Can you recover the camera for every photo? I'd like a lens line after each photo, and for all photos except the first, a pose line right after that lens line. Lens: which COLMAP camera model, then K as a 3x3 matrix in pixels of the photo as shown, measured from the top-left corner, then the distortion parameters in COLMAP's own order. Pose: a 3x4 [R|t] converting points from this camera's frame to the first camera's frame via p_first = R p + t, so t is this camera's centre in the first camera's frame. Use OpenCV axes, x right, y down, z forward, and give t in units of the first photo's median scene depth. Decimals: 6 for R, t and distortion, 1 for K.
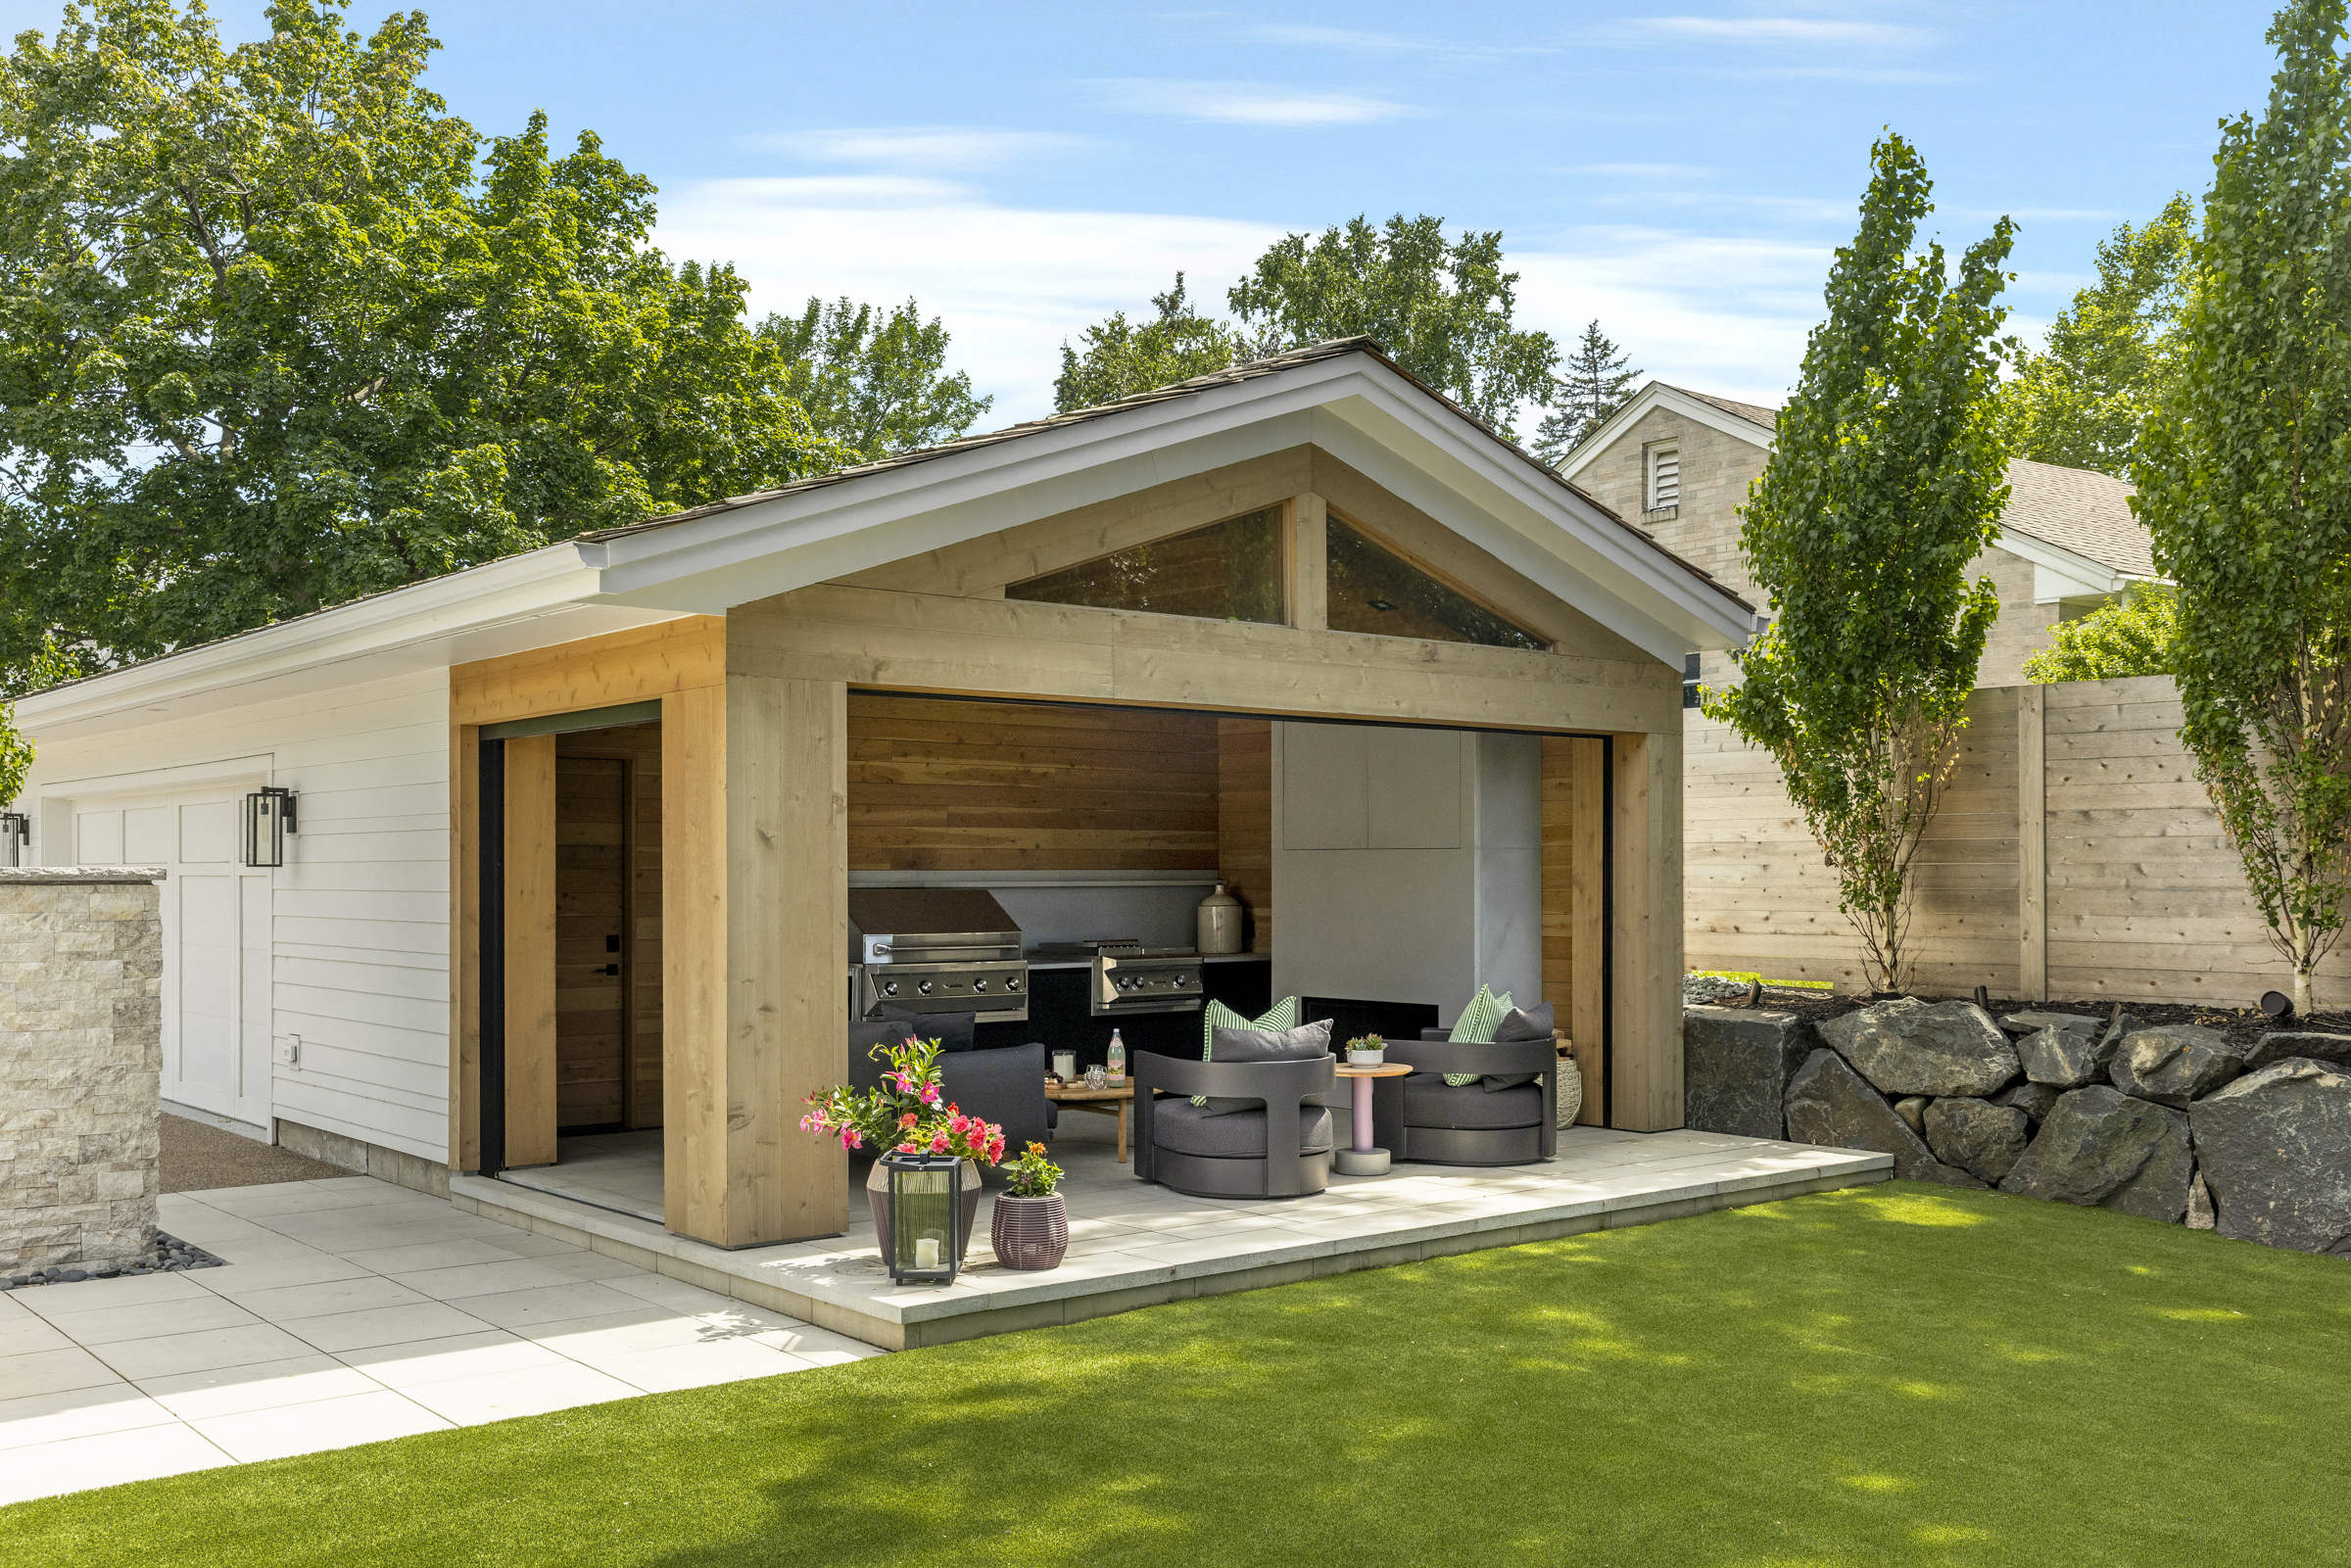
lens RADIAL K [[2163.9, 0, 1216.5], [0, 2163.9, 852.3], [0, 0, 1]] dist [0.008092, 0.000000]
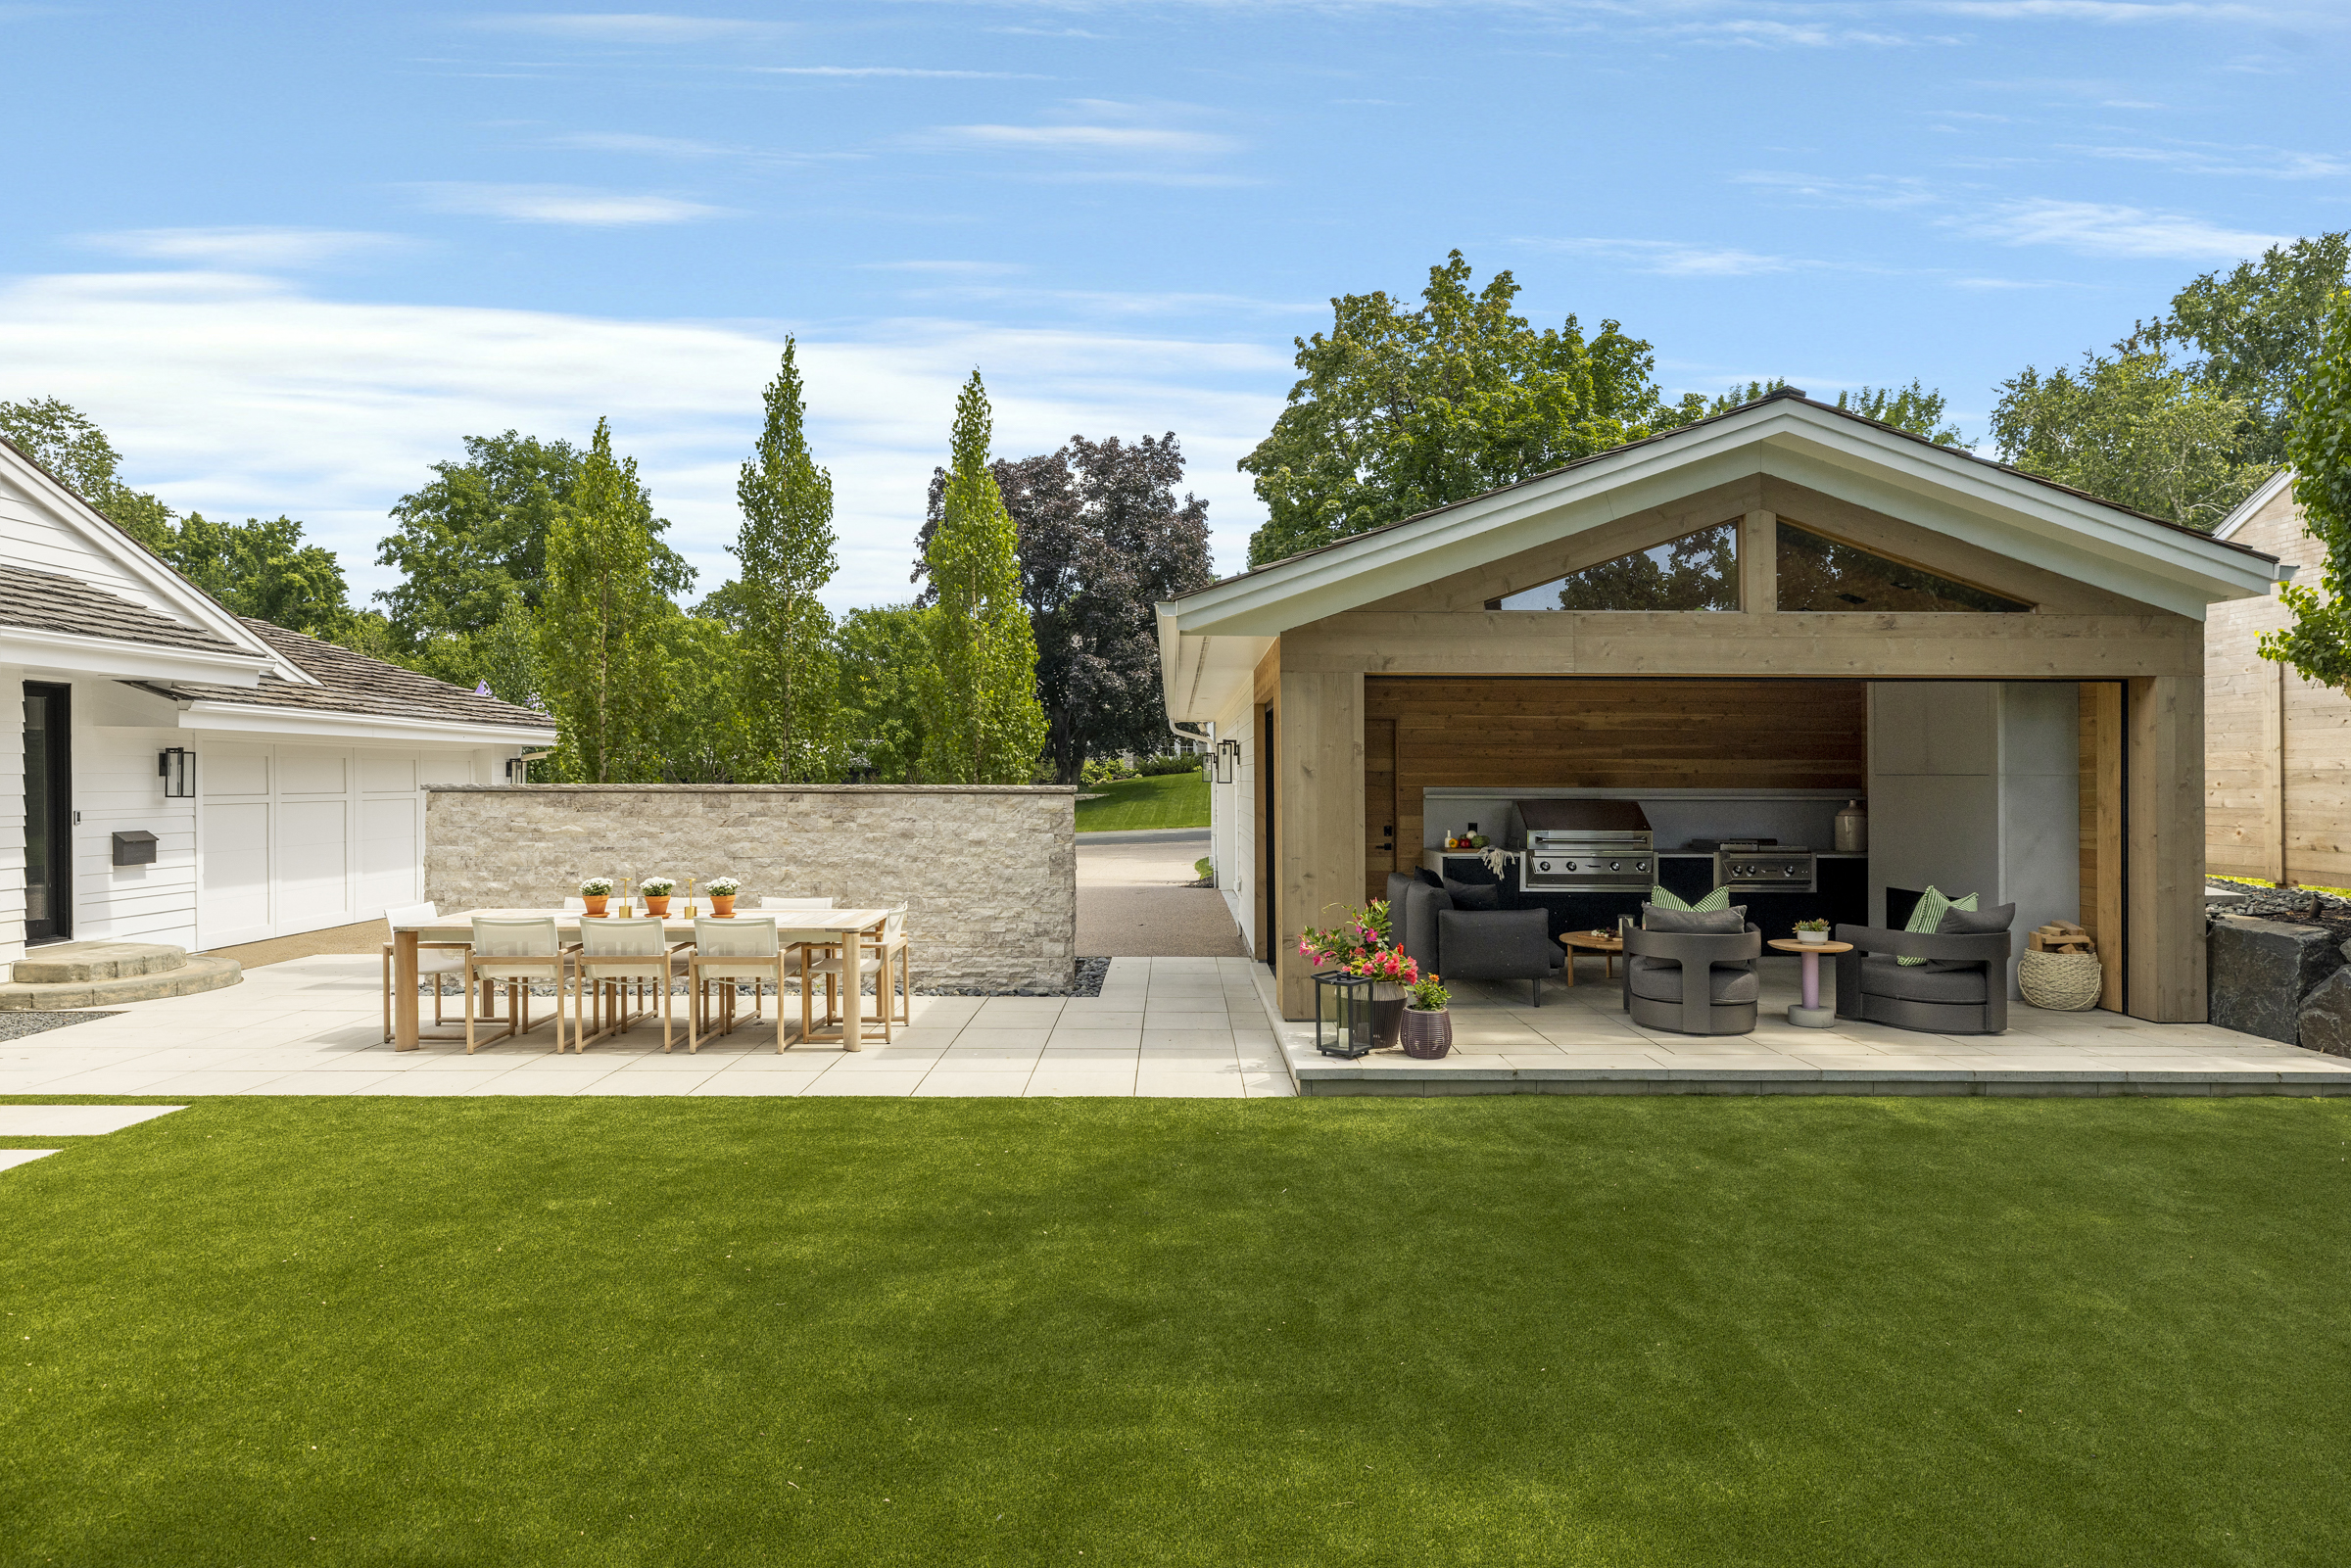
lens RADIAL K [[1324.4, 0, 1174.0], [0, 1324.4, 768.3], [0, 0, 1]] dist [0.003966, 0.001346]
pose [[0.767601, -0.000211, -0.640928, 0.250739], [0.000441, 1.000000, 0.000199, -0.006274], [0.640928, -0.000435, 0.767601, 0.121816]]
